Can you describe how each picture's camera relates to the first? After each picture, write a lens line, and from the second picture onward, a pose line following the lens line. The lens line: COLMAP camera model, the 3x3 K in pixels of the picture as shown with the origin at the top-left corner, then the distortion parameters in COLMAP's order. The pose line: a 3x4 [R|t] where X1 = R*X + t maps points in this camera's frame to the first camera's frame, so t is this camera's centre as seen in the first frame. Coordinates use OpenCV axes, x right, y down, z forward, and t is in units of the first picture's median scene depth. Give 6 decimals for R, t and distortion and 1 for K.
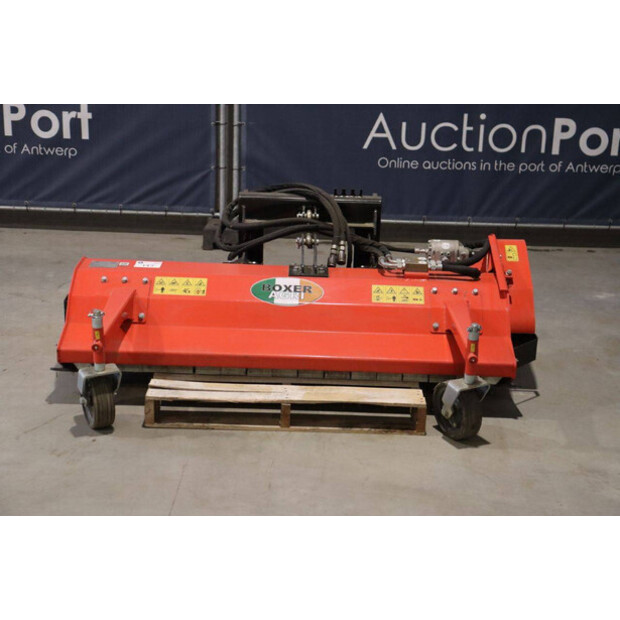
lens RADIAL K [[1039.1, 0, 310.2], [0, 1039.1, 310.0], [0, 0, 1]] dist [0.167630, 0.000000]
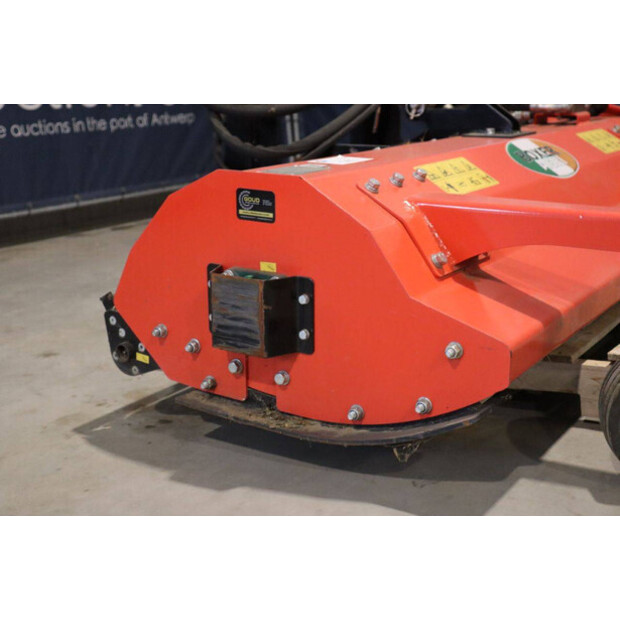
lens RADIAL K [[878.2, 0, 311.6], [0, 878.2, 312.3], [0, 0, 1]] dist [0.081989, 0.000000]
pose [[0.547752, -0.259030, 0.795532, -0.484203], [0.314210, 0.944950, 0.091337, -0.021713], [-0.775397, 0.199934, 0.598988, 0.825619]]
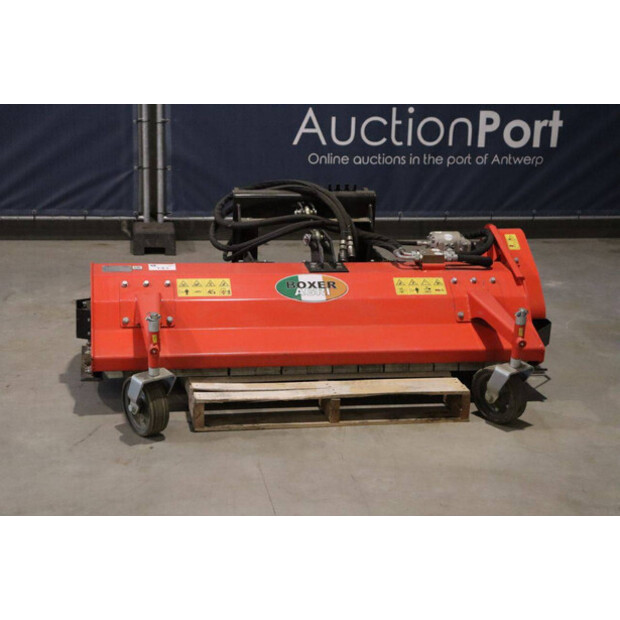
lens RADIAL K [[1130.7, 0, 305.6], [0, 1130.7, 305.2], [0, 0, 1]] dist [0.206483, 0.000000]
pose [[0.982116, -0.047176, 0.182271, -0.224523], [0.049895, 0.998701, -0.010356, 0.009472], [-0.181546, 0.019265, 0.983194, -0.059192]]
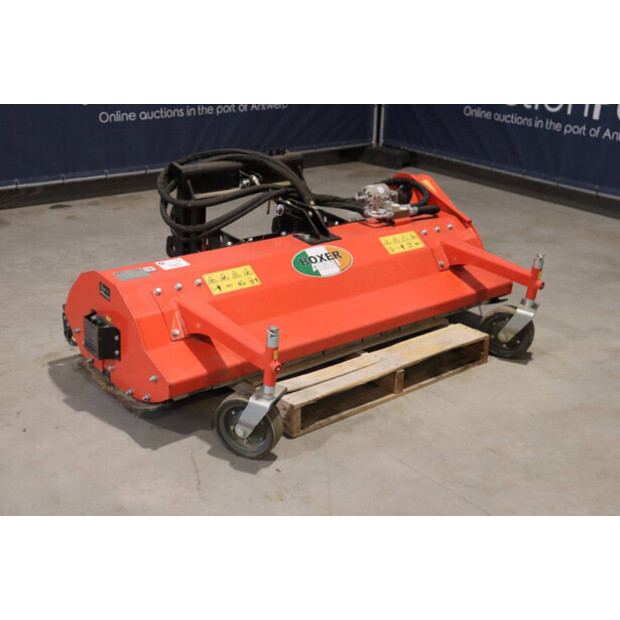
lens RADIAL K [[856.3, 0, 309.3], [0, 856.3, 310.4], [0, 0, 1]] dist [0.071879, 0.000000]
pose [[0.763878, -0.240323, 0.598945, -0.524016], [0.173077, 0.970367, 0.168616, -0.110637], [-0.621719, -0.025139, 0.782837, 0.373021]]
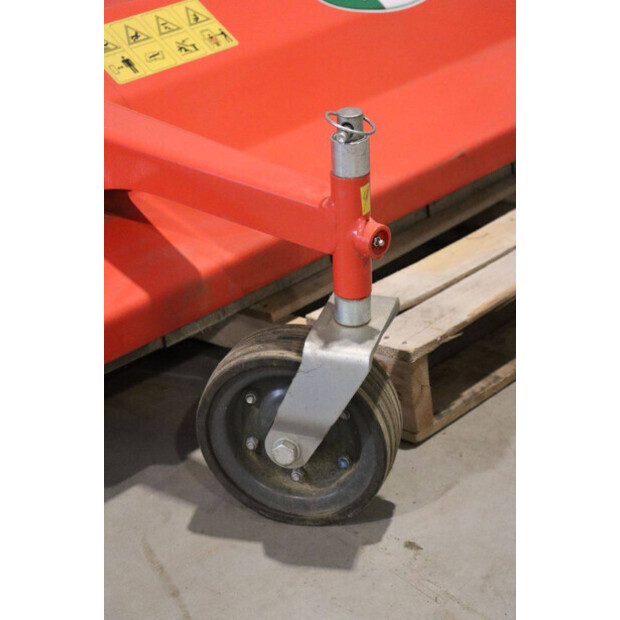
lens RADIAL K [[1457.2, 0, 313.6], [0, 1457.2, 311.0], [0, 0, 1]] dist [0.454735, 0.000000]
pose [[0.673326, -0.391532, 0.627164, -0.411618], [0.312430, 0.919488, 0.238600, -0.040313], [-0.670090, 0.035289, 0.741441, 0.628245]]
